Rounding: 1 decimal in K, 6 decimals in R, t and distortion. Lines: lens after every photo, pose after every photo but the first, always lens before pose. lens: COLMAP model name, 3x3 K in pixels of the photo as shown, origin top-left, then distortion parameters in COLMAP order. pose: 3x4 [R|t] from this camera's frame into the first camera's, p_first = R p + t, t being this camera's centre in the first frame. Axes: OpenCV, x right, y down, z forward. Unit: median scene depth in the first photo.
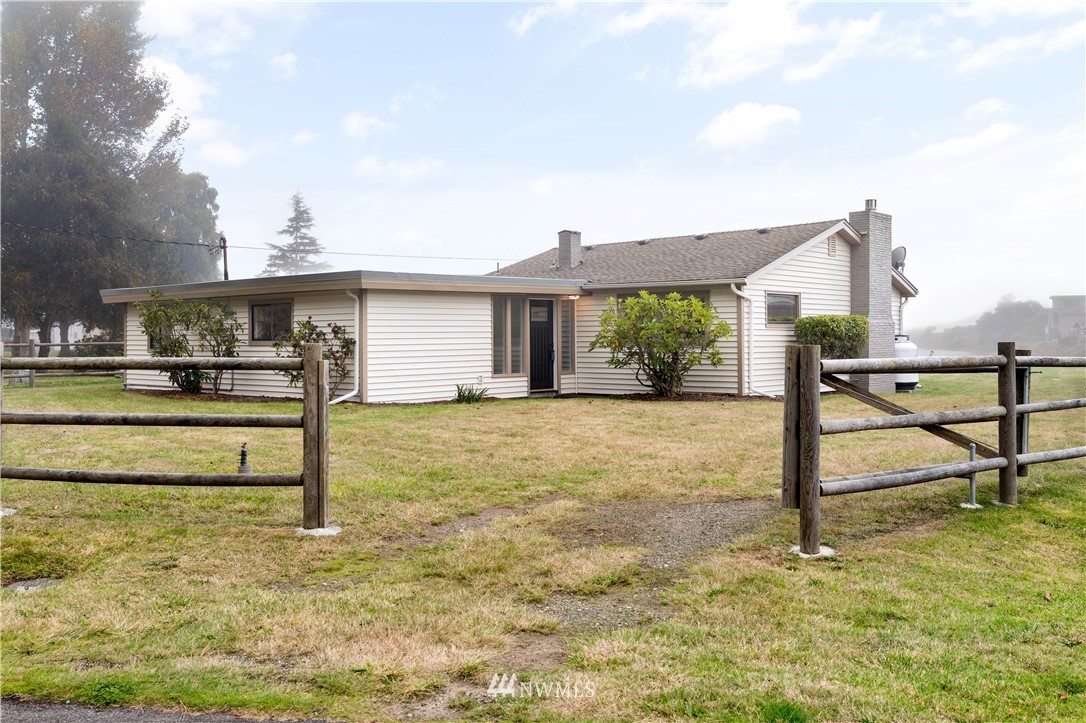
lens RADIAL K [[992.2, 0, 543.0], [0, 992.2, 361.5], [0, 0, 1]] dist [-0.002303, 0.000244]
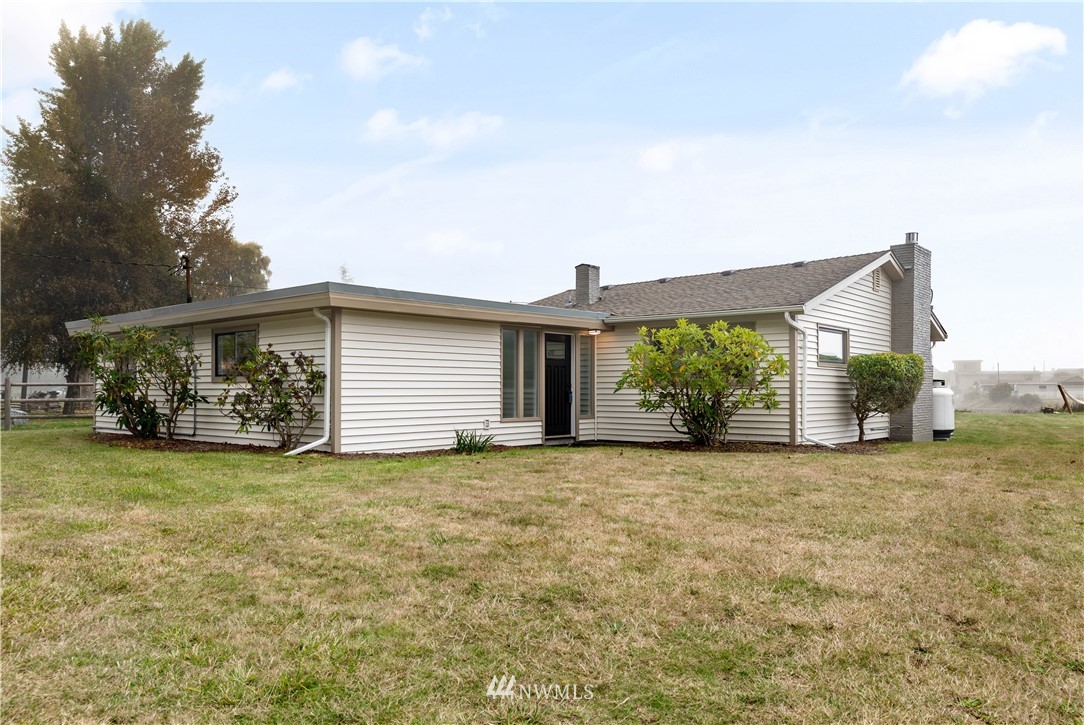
lens RADIAL K [[763.4, 0, 544.2], [0, 763.4, 396.1], [0, 0, 1]] dist [0.001228, -0.000273]
pose [[0.999958, 0.005258, -0.007551, -0.009249], [-0.005398, 0.999810, -0.018737, 0.005904], [0.007451, 0.018777, 0.999796, 0.343660]]
